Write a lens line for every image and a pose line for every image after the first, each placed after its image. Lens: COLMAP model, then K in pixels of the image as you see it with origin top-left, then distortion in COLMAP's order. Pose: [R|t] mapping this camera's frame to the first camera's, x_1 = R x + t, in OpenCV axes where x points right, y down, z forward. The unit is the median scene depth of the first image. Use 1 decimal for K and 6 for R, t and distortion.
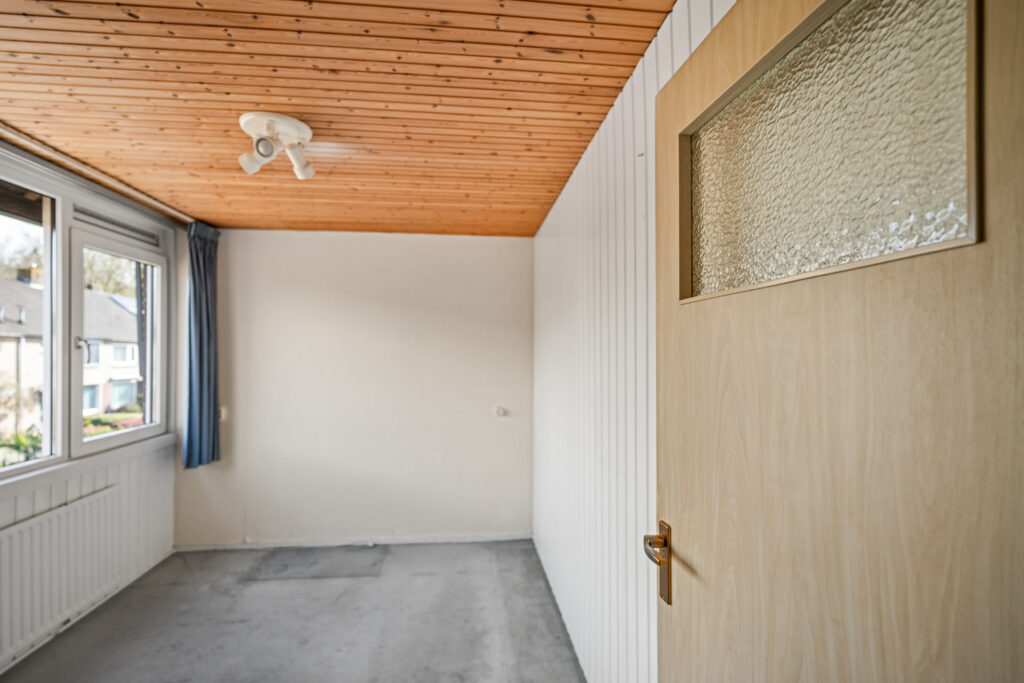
lens RADIAL K [[504.3, 0, 526.0], [0, 504.3, 354.5], [0, 0, 1]] dist [0.003054, 0.001273]
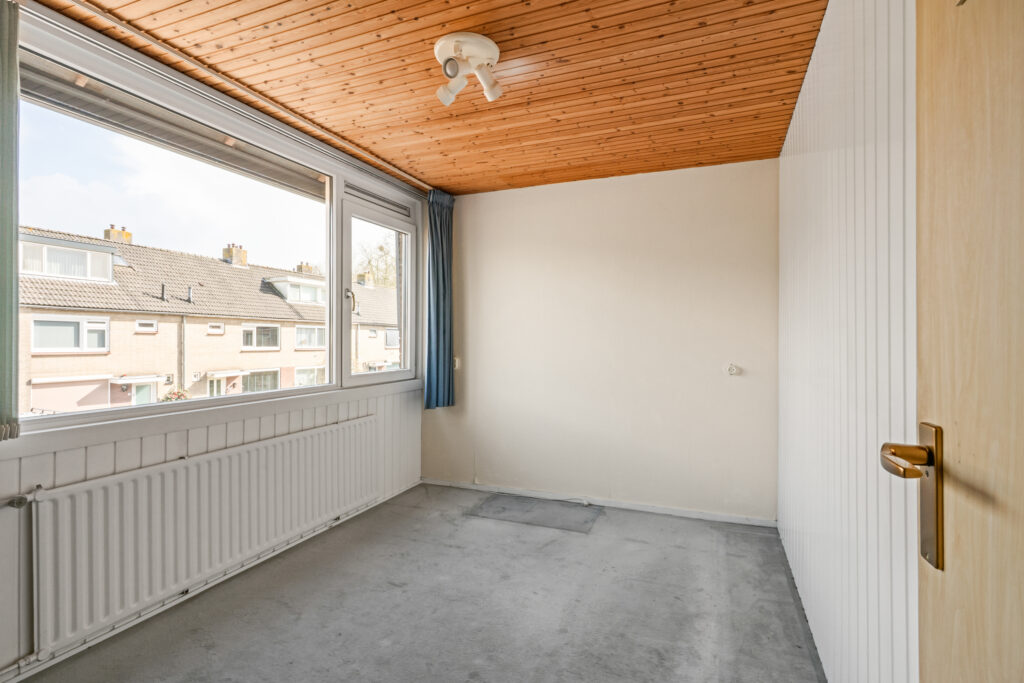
lens RADIAL K [[504.3, 0, 526.0], [0, 504.3, 354.5], [0, 0, 1]] dist [0.003054, 0.001273]
pose [[0.876955, -0.002837, -0.480564, 0.068480], [0.004786, 0.999985, 0.002830, 0.114146], [0.480548, -0.004781, 0.876955, 0.134372]]
